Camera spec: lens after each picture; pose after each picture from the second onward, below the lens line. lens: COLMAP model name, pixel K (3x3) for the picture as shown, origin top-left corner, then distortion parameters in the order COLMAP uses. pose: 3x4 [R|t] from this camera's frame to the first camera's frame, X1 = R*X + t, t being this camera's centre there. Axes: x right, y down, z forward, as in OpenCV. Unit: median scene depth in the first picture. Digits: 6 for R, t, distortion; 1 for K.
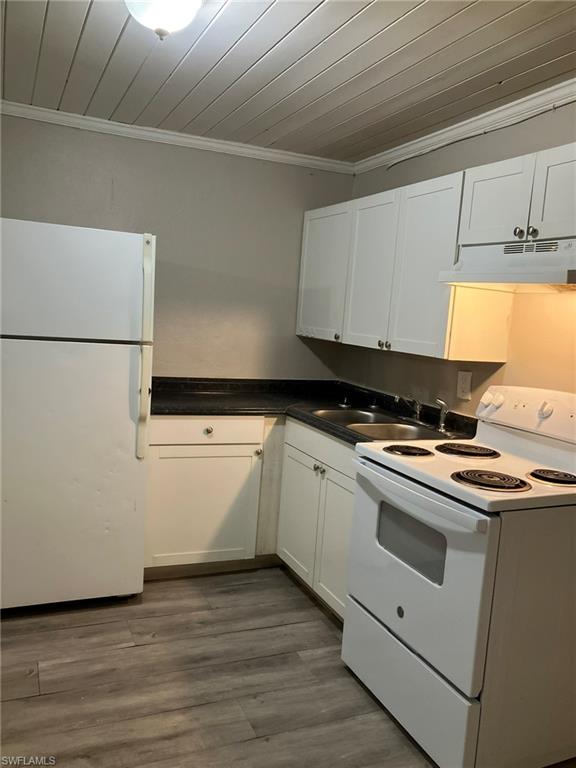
lens RADIAL K [[638.0, 0, 291.3], [0, 638.0, 389.9], [0, 0, 1]] dist [0.035087, -0.012894]
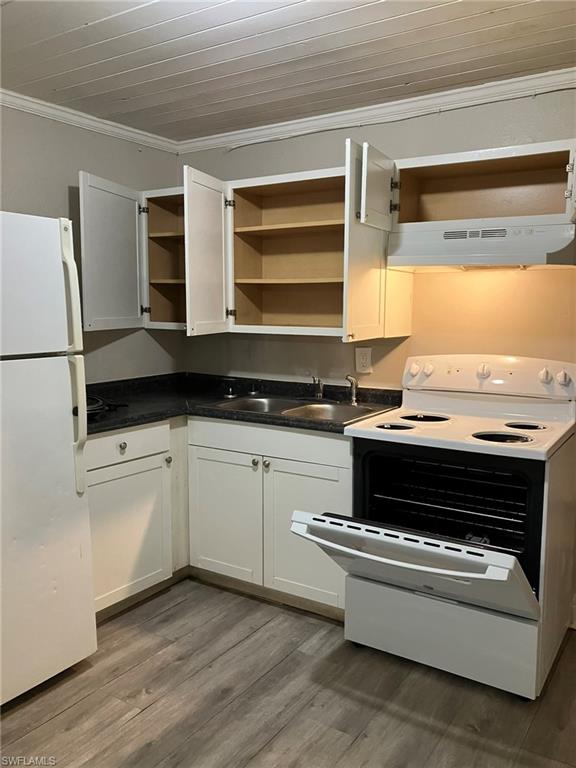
lens RADIAL K [[638.0, 0, 291.3], [0, 638.0, 385.6], [0, 0, 1]] dist [0.035087, -0.012894]
pose [[0.834911, -0.135468, 0.533452, -0.458766], [0.121904, 0.990679, 0.060786, -0.050215], [-0.536714, 0.014279, 0.843643, 0.169845]]
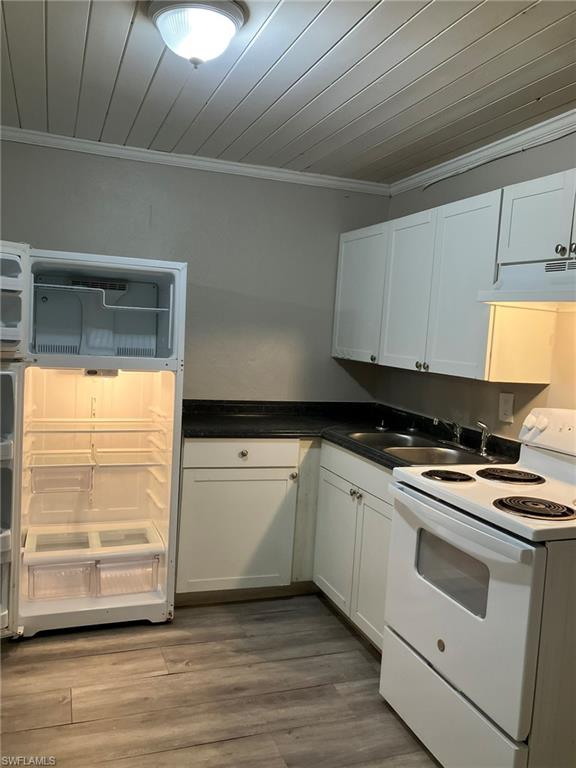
lens RADIAL K [[638.0, 0, 291.4], [0, 638.0, 387.0], [0, 0, 1]] dist [0.035087, -0.012894]
pose [[0.998165, -0.004285, -0.060407, 0.005685], [0.001941, 0.999245, -0.038807, -0.001378], [0.060528, 0.038618, 0.997419, 0.014579]]
